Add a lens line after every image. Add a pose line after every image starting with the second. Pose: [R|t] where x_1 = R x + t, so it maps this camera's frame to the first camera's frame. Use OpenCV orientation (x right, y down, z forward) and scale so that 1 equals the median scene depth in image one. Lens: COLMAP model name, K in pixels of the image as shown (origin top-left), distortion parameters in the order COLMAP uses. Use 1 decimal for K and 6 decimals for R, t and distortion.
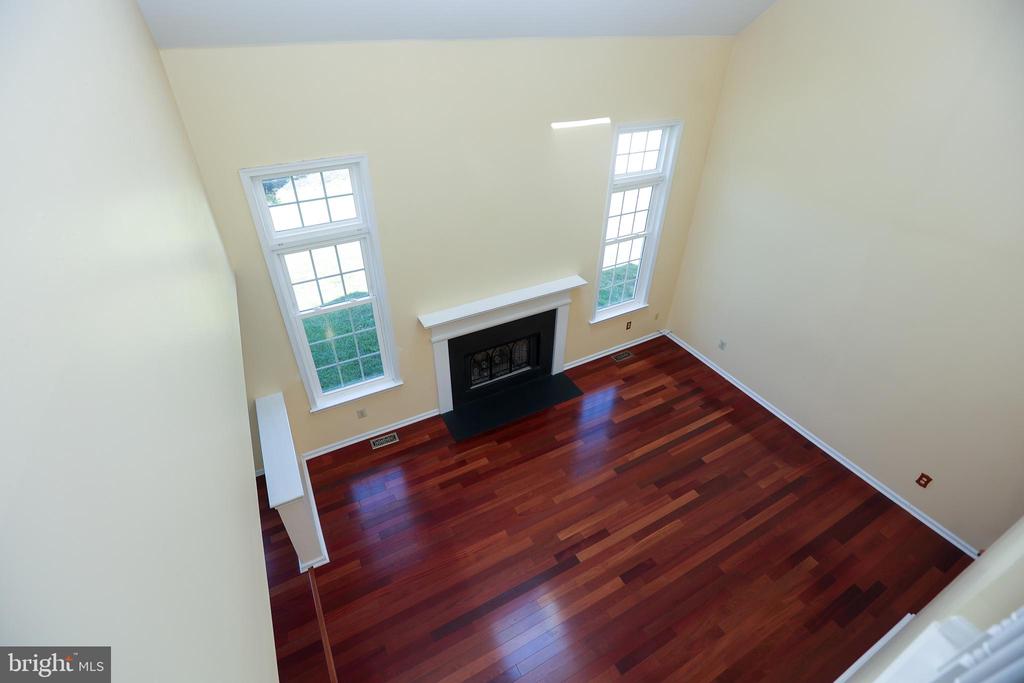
lens RADIAL K [[468.4, 0, 512.0], [0, 468.4, 341.5], [0, 0, 1]] dist [-0.035326, 0.000679]
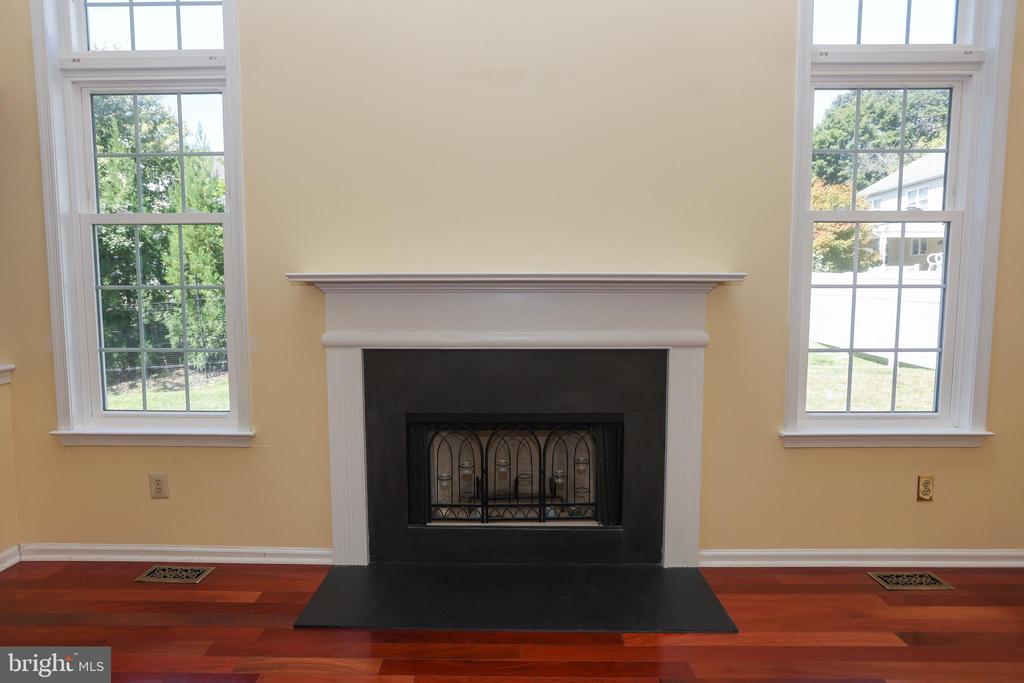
lens RADIAL K [[537.9, 0, 502.5], [0, 537.9, 339.9], [0, 0, 1]] dist [-0.046441, 0.032364]
pose [[0.871587, 0.031274, -0.489242, 0.210741], [-0.276947, 0.854874, -0.438737, 0.165049], [0.404520, 0.517892, 0.753759, 0.662402]]
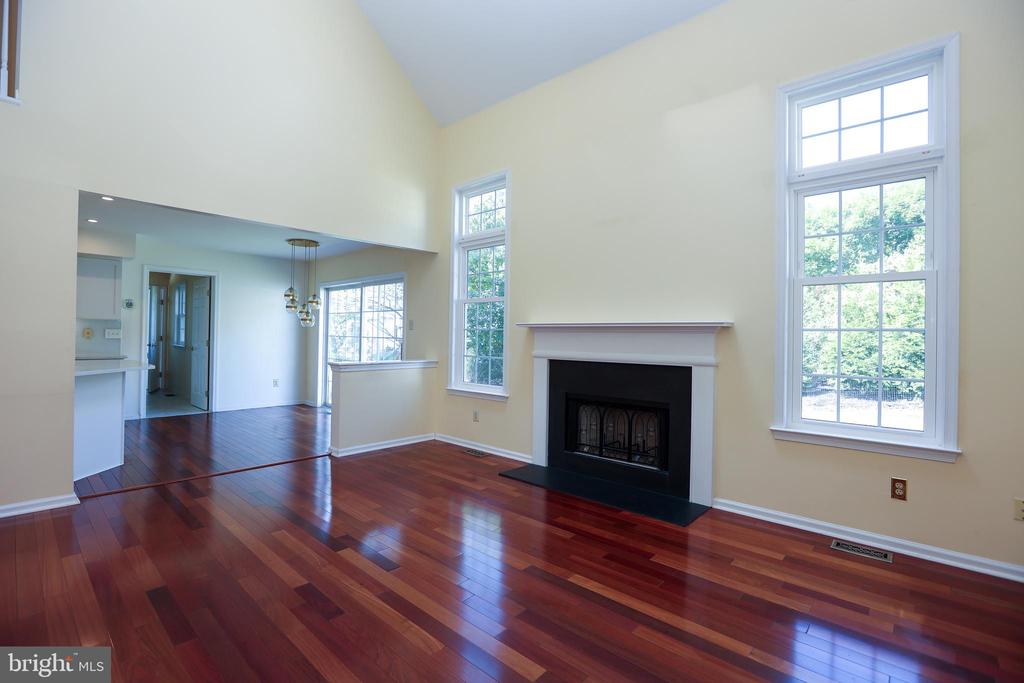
lens RADIAL K [[488.3, 0, 514.6], [0, 488.3, 334.6], [0, 0, 1]] dist [0.015774, 0.000097]
pose [[0.334318, -0.006684, -0.942437, 0.715810], [-0.552525, 0.808714, -0.201737, 0.178475], [0.763510, 0.588164, 0.266674, 0.658134]]
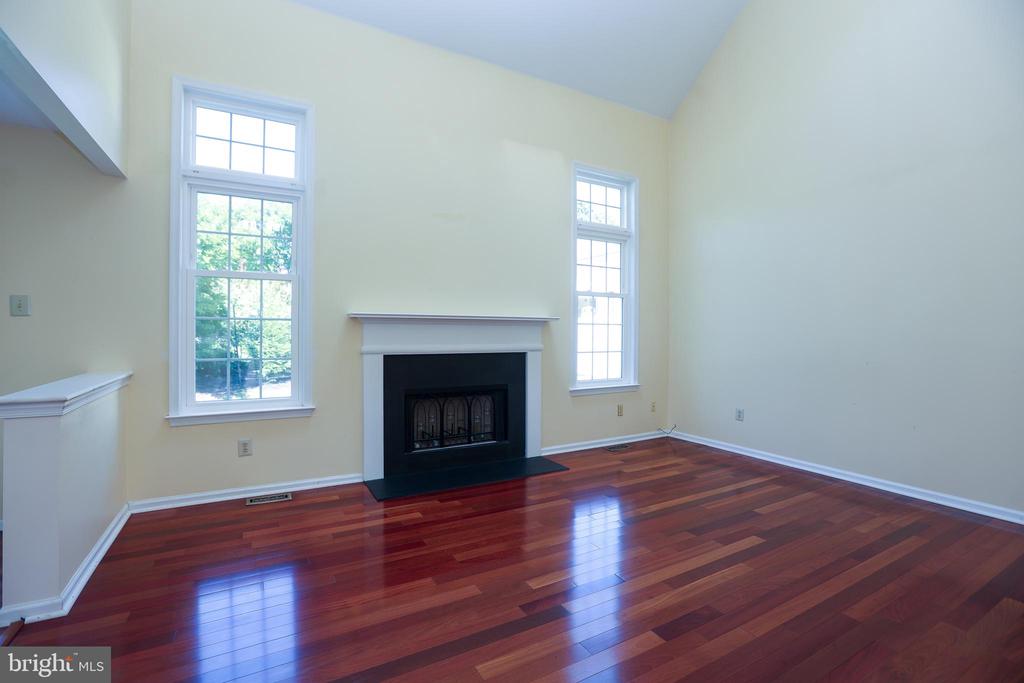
lens RADIAL K [[468.4, 0, 512.0], [0, 468.4, 341.5], [0, 0, 1]] dist [-0.035326, 0.000679]
pose [[0.999831, -0.007042, 0.016980, 0.062143], [0.015436, 0.823241, -0.567483, 0.413586], [-0.009982, 0.567649, 0.823210, 0.337233]]
